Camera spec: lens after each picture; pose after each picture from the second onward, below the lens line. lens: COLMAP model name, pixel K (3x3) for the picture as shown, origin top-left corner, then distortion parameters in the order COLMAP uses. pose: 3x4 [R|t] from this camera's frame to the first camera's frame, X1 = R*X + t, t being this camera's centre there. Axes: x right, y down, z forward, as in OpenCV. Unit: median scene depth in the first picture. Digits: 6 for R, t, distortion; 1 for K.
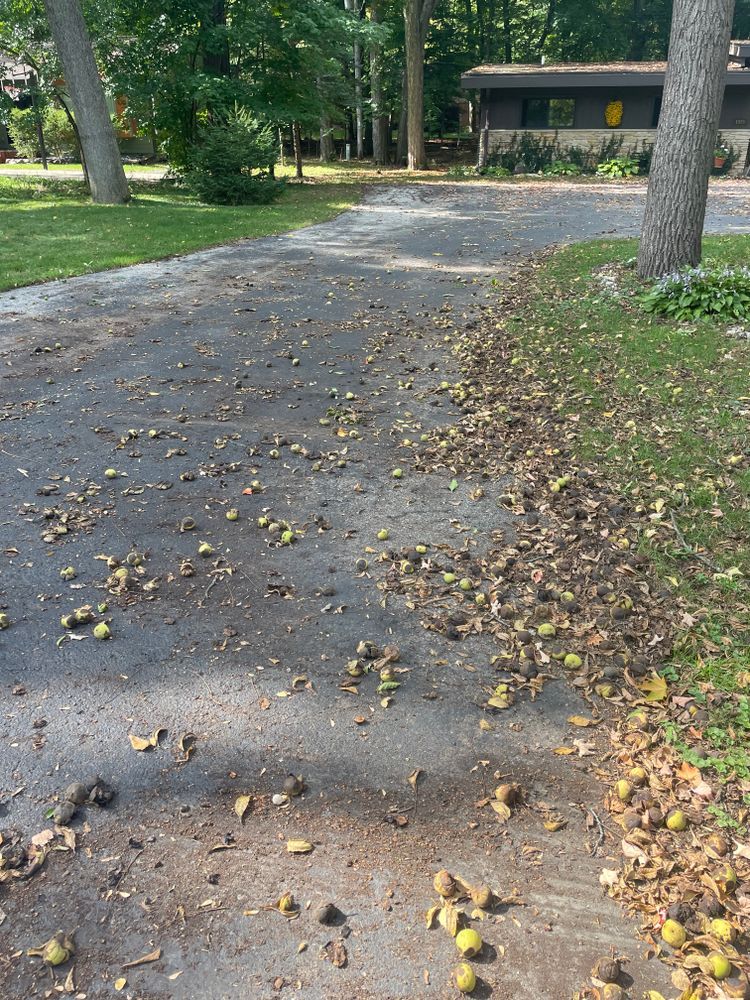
lens RADIAL K [[744.0, 0, 375.0], [0, 744.0, 500.0], [0, 0, 1]] dist [0.003505, -0.026107]
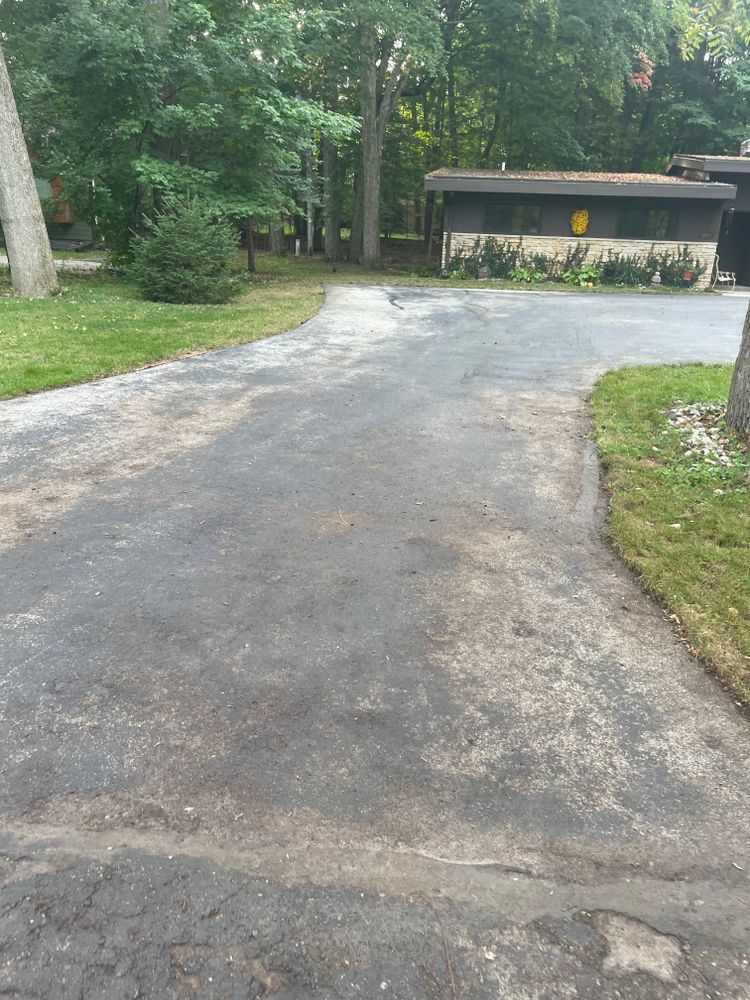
lens RADIAL K [[694.5, 0, 375.0], [0, 694.5, 500.0], [0, 0, 1]] dist [-0.001956, -0.003213]
pose [[0.994671, 0.005639, 0.102950, -0.039252], [0.003499, 0.996082, -0.088364, -0.077080], [-0.103045, 0.088253, 0.990754, 0.155773]]
